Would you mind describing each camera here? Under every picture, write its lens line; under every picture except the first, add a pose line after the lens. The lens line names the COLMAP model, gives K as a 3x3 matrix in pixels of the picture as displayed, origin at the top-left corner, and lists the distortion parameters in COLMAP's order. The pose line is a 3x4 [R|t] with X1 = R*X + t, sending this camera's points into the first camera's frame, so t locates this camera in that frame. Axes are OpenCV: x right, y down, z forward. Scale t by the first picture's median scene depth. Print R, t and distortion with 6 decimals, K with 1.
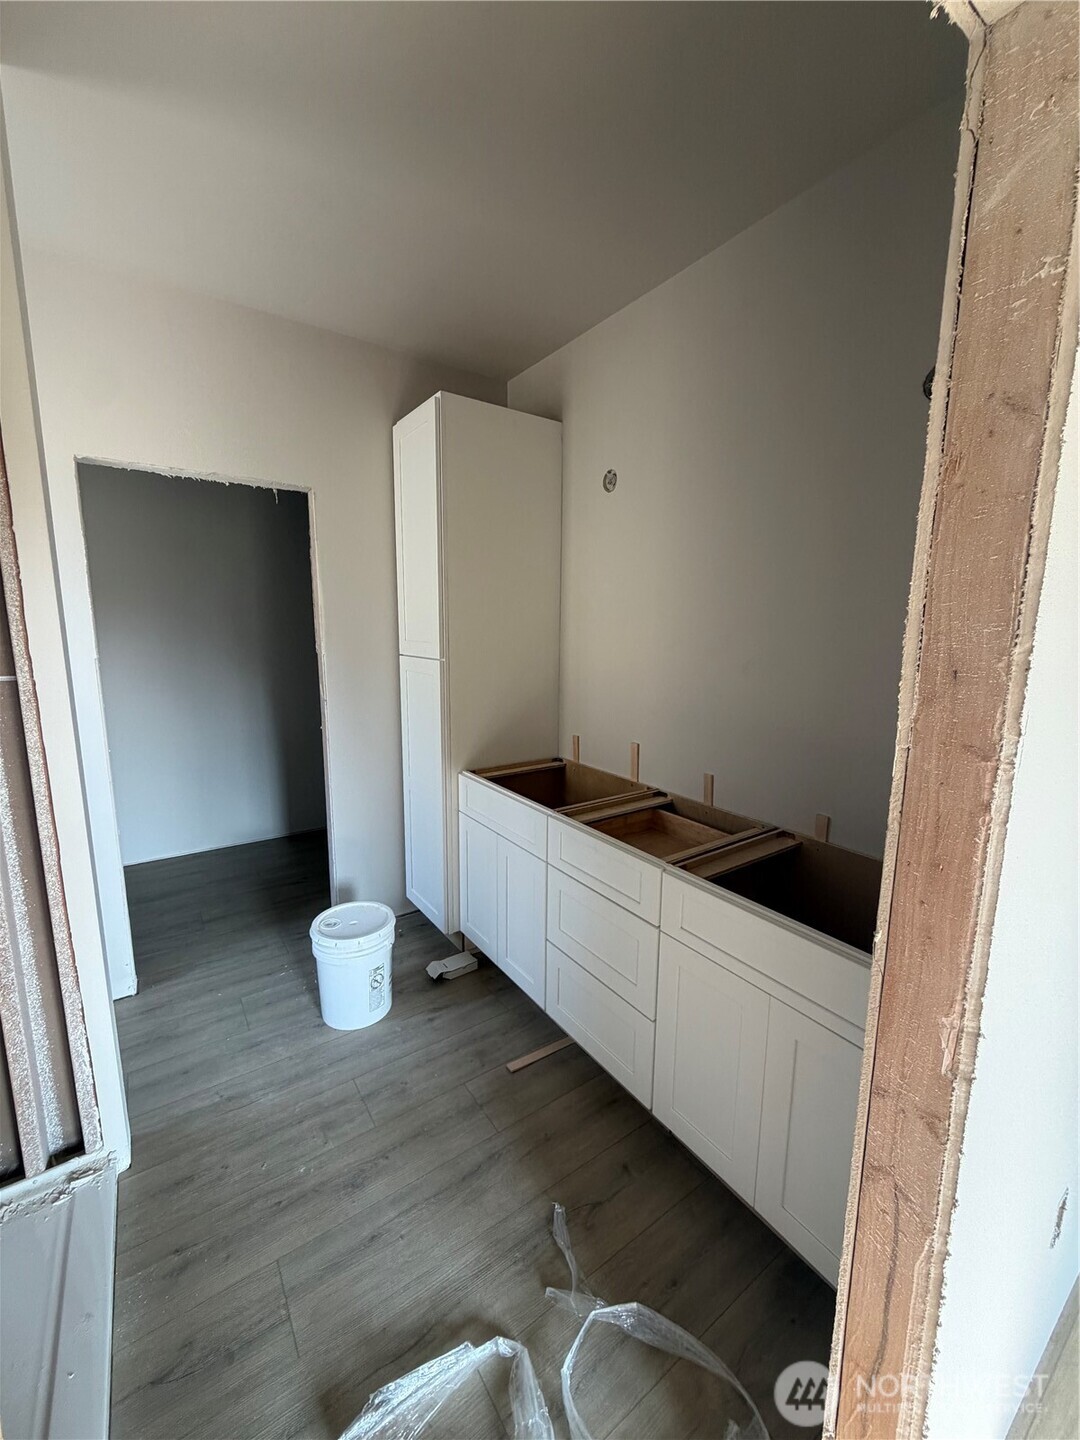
lens RADIAL K [[571.7, 0, 539.4], [0, 571.7, 718.6], [0, 0, 1]] dist [0.001137, 0.000473]
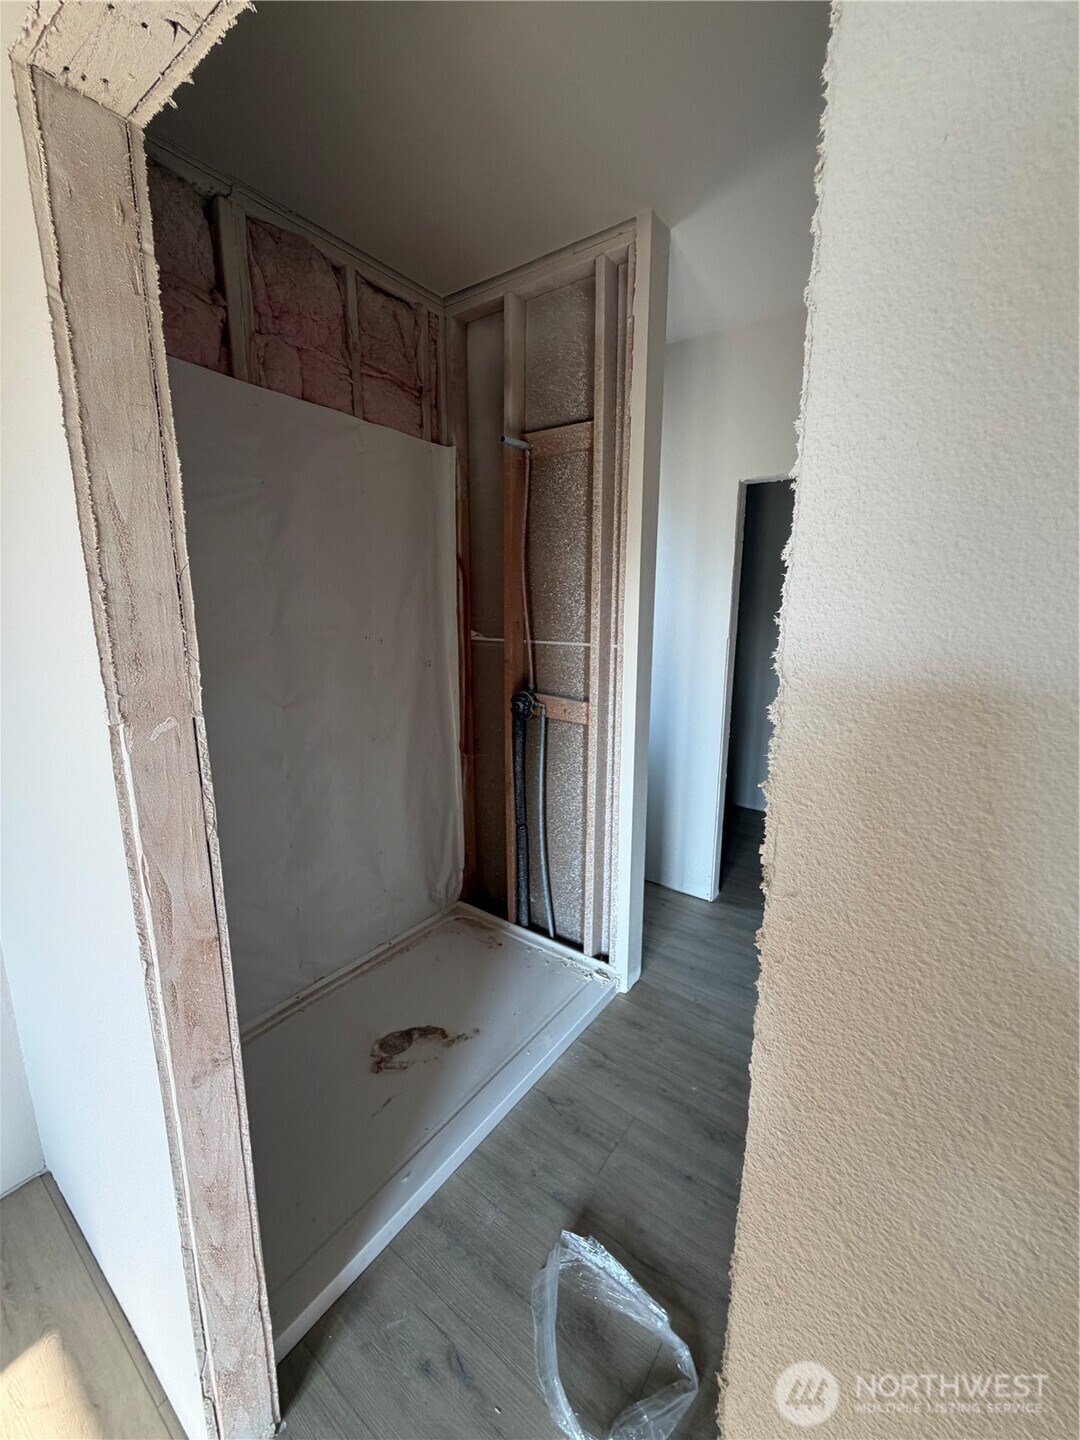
lens RADIAL K [[571.7, 0, 538.7], [0, 571.7, 721.8], [0, 0, 1]] dist [0.001137, 0.000473]
pose [[0.318398, 0.181542, -0.930411, 0.447499], [-0.152540, 0.978512, 0.138726, -0.047488], [0.935604, 0.097755, 0.339249, 0.262320]]
